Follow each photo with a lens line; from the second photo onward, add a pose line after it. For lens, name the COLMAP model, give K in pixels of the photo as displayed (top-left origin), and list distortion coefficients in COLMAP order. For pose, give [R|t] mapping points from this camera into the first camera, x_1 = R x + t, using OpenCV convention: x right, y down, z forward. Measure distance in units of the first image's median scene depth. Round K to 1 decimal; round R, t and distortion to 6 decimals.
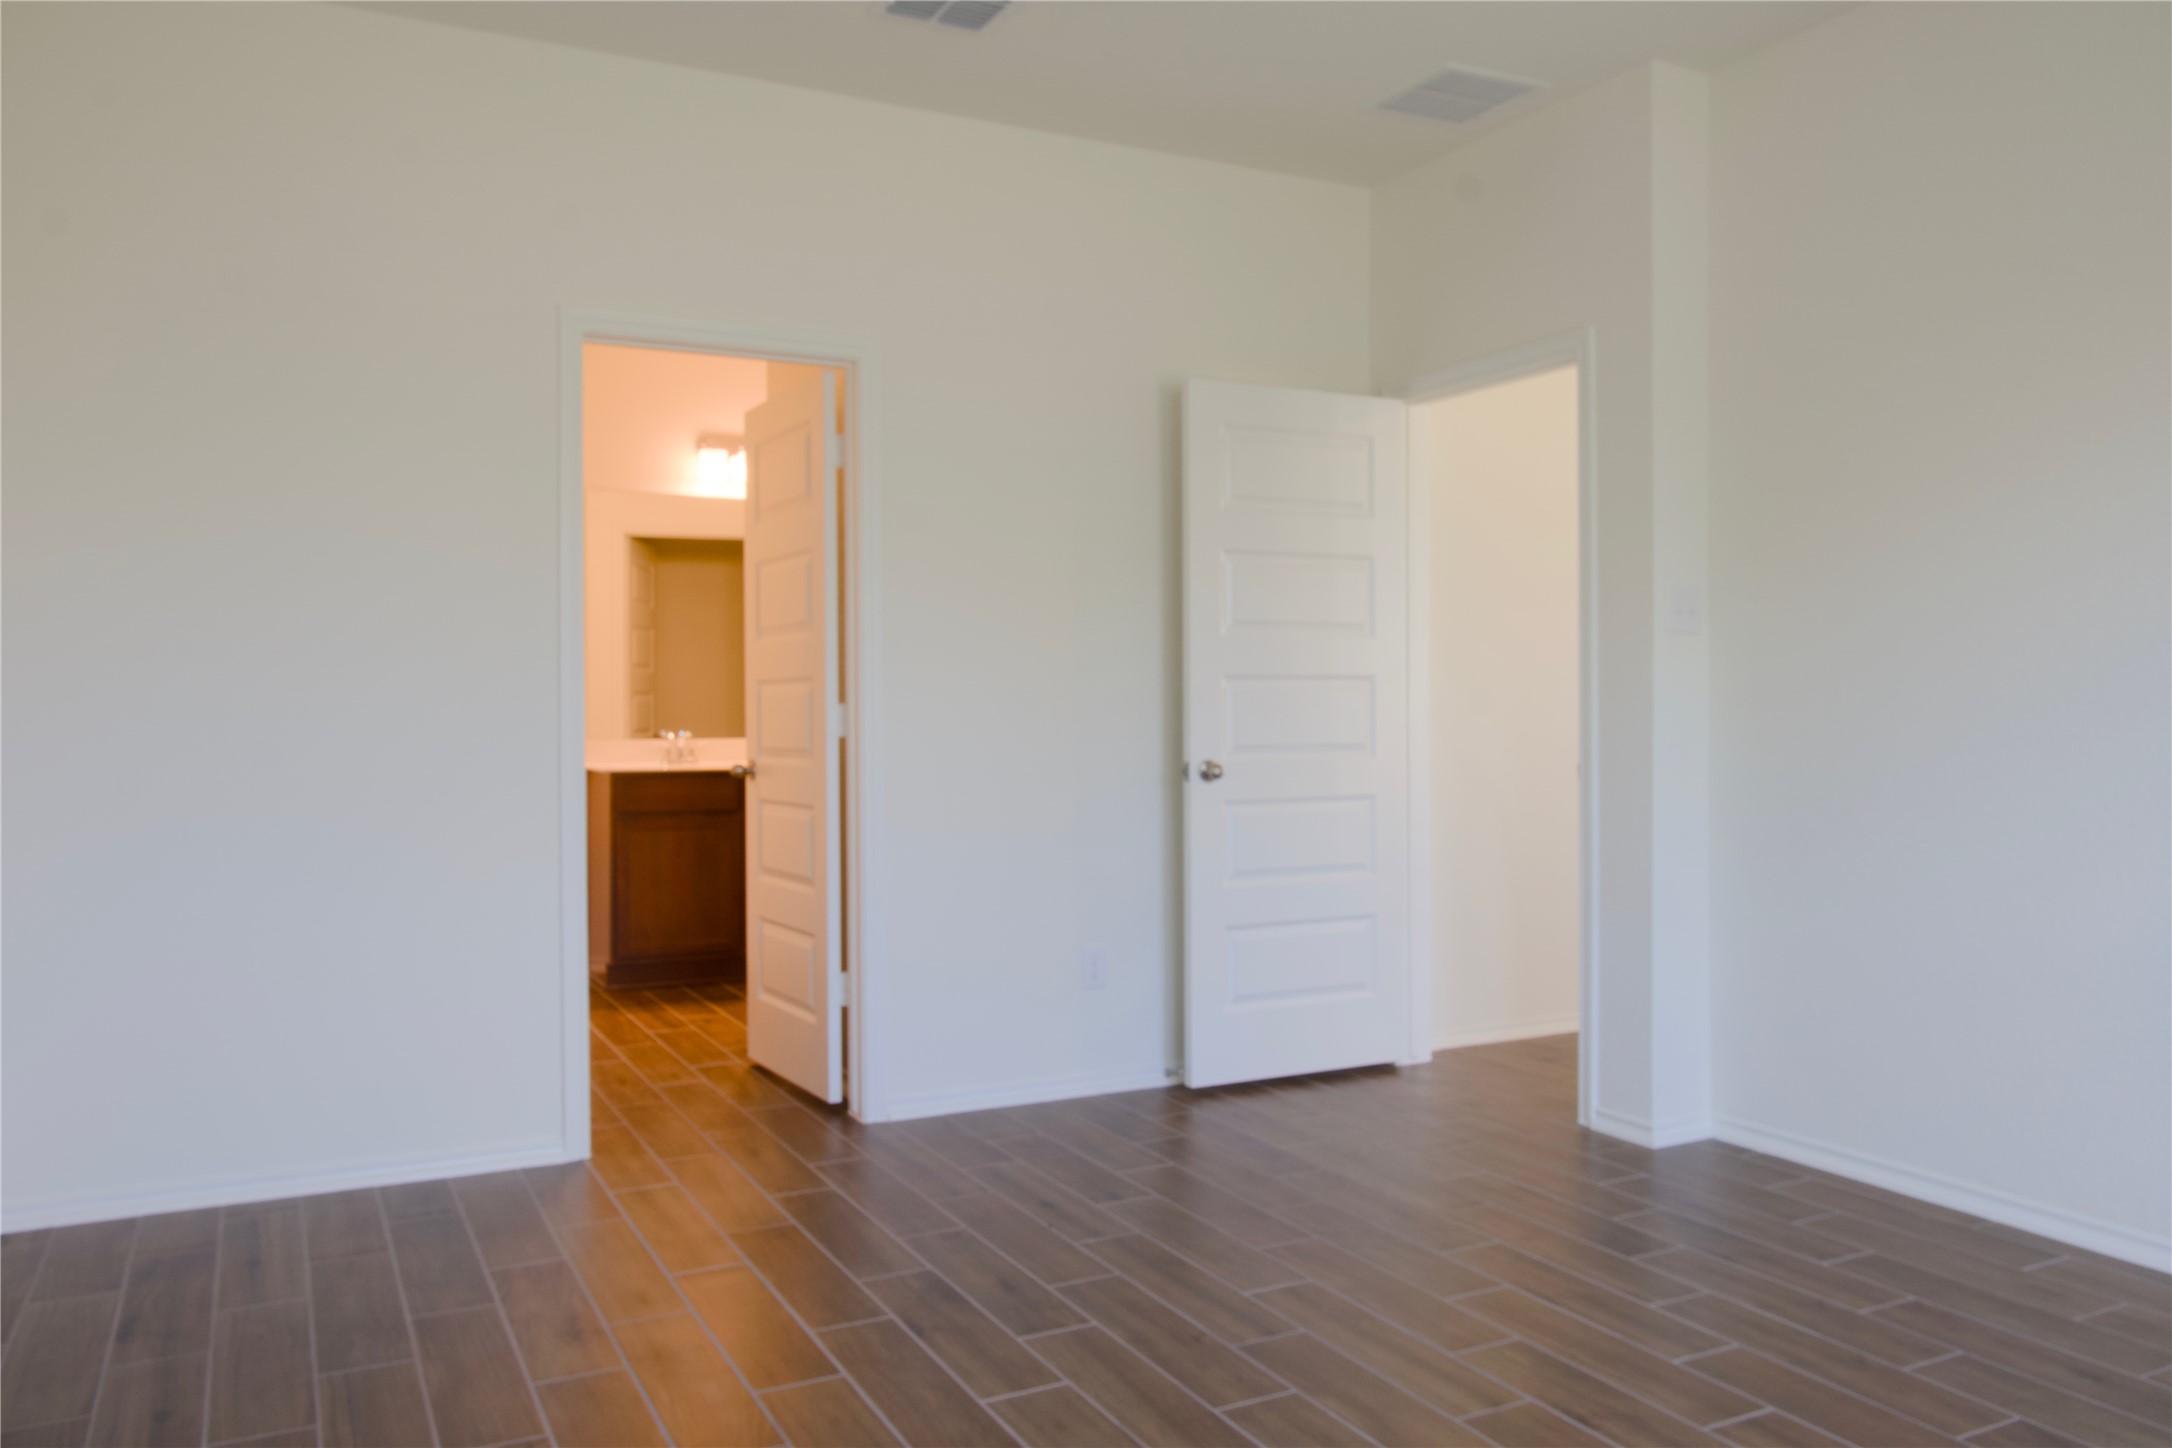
lens RADIAL K [[1587.9, 0, 1086.8], [0, 1587.9, 721.6], [0, 0, 1]] dist [-0.013916, 0.003260]
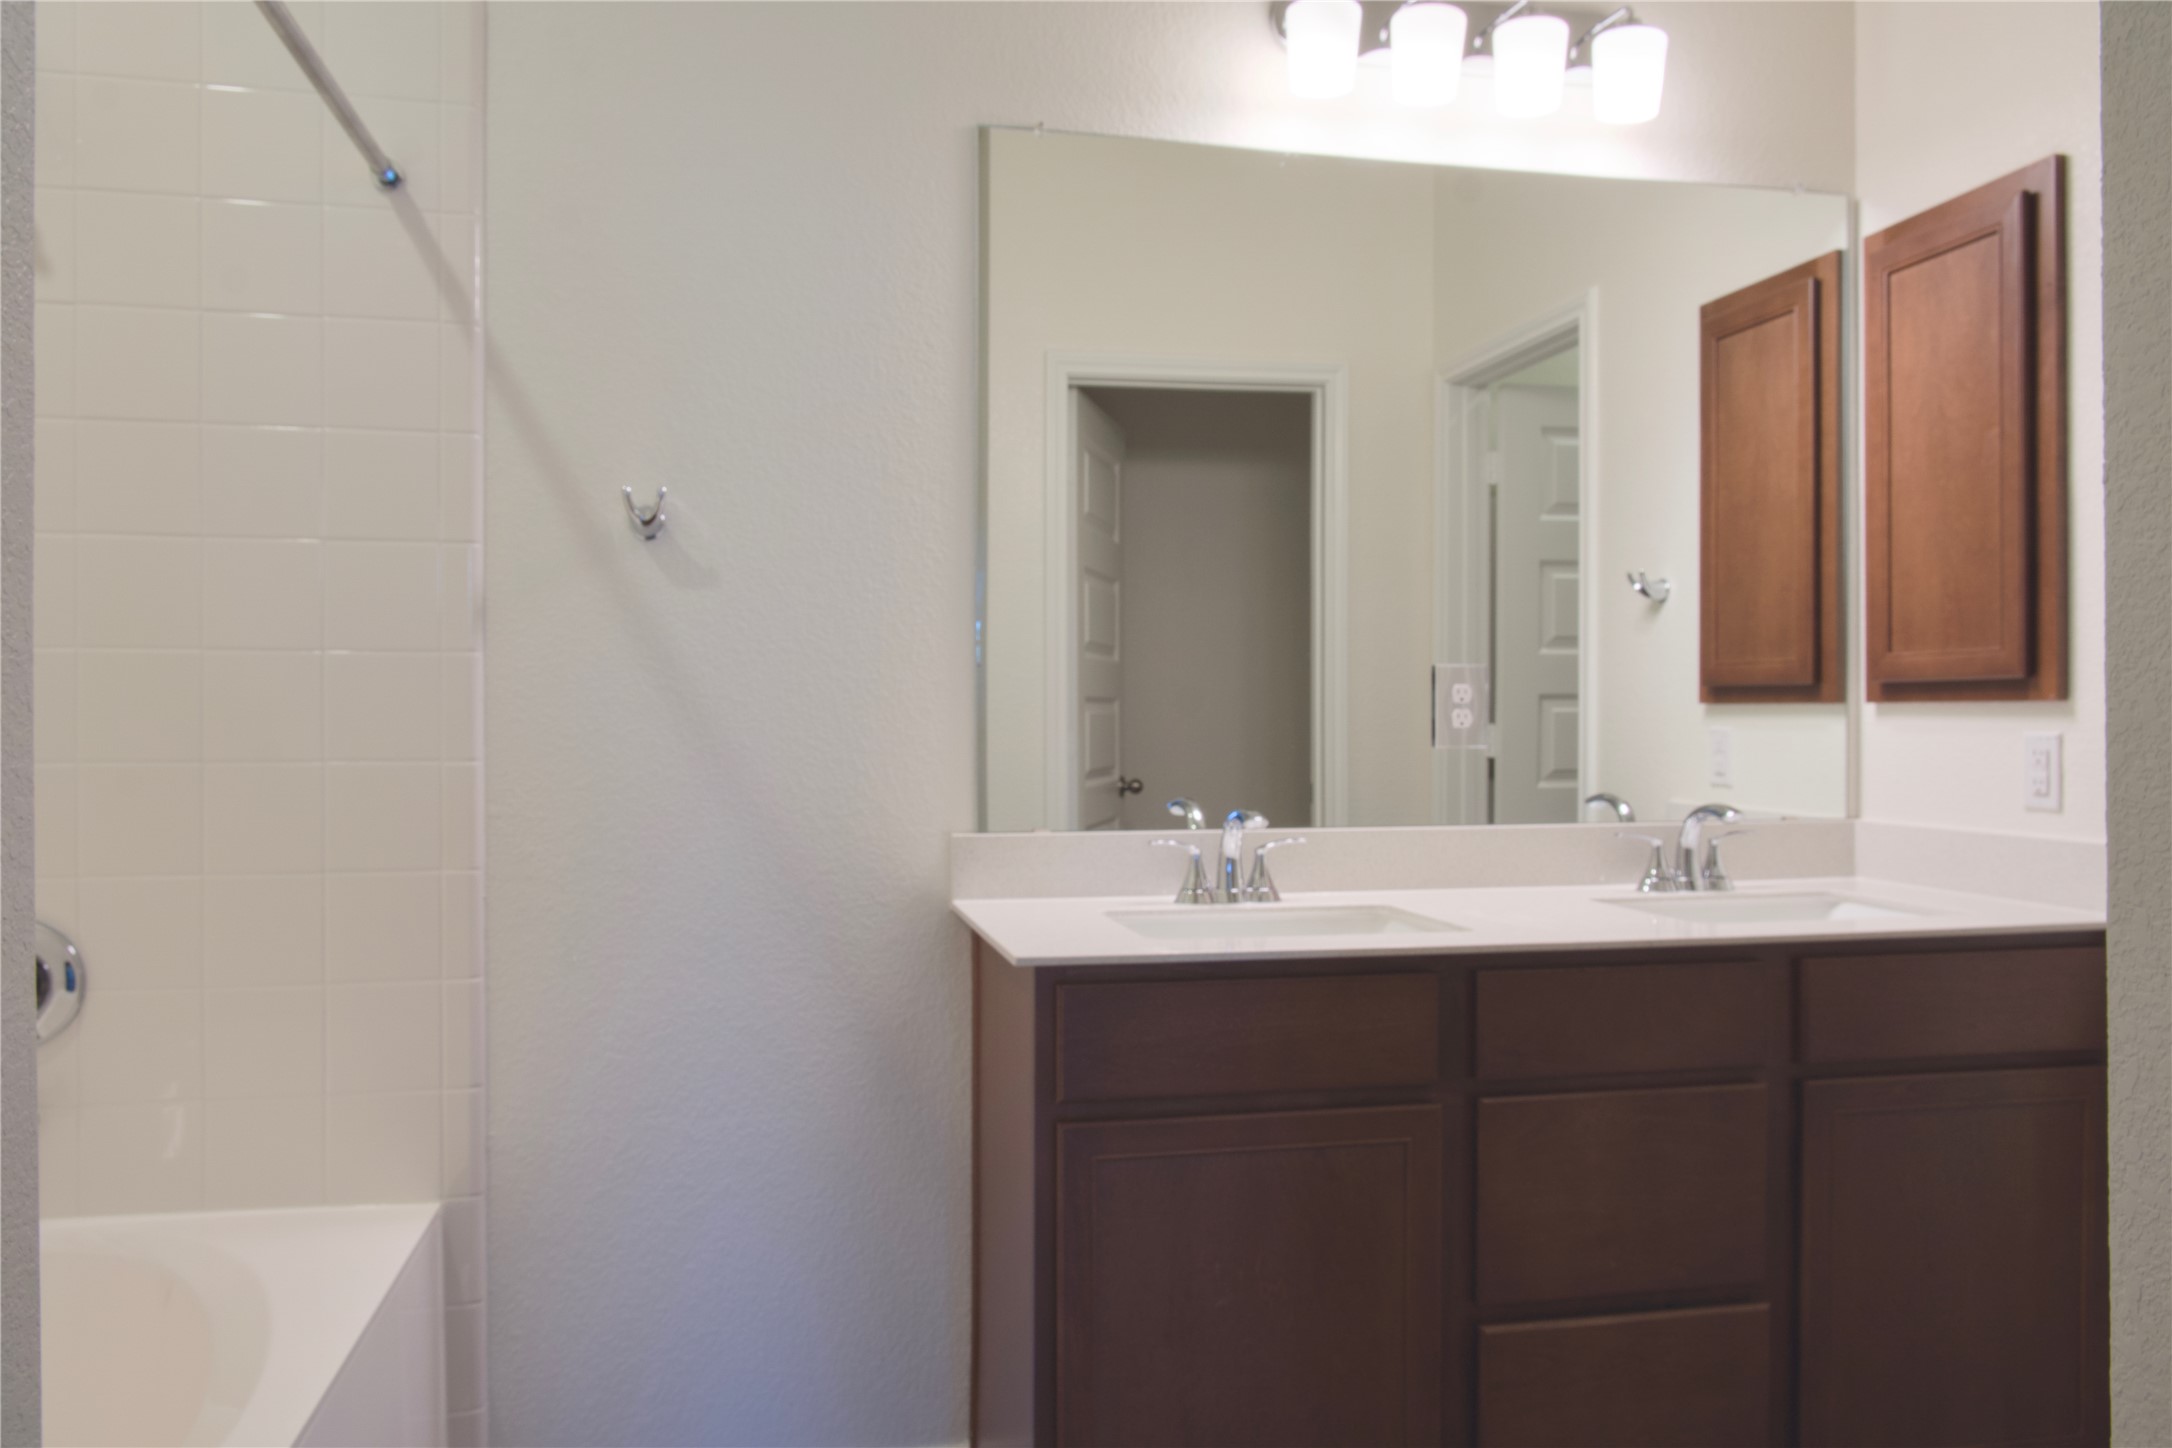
lens RADIAL K [[1587.9, 0, 1085.7], [0, 1587.9, 725.2], [0, 0, 1]] dist [-0.013916, 0.003260]
pose [[0.964029, -0.005503, -0.265740, -0.149121], [0.005481, 0.999985, -0.000825, -0.009649], [0.265741, -0.000661, 0.964044, 0.505321]]
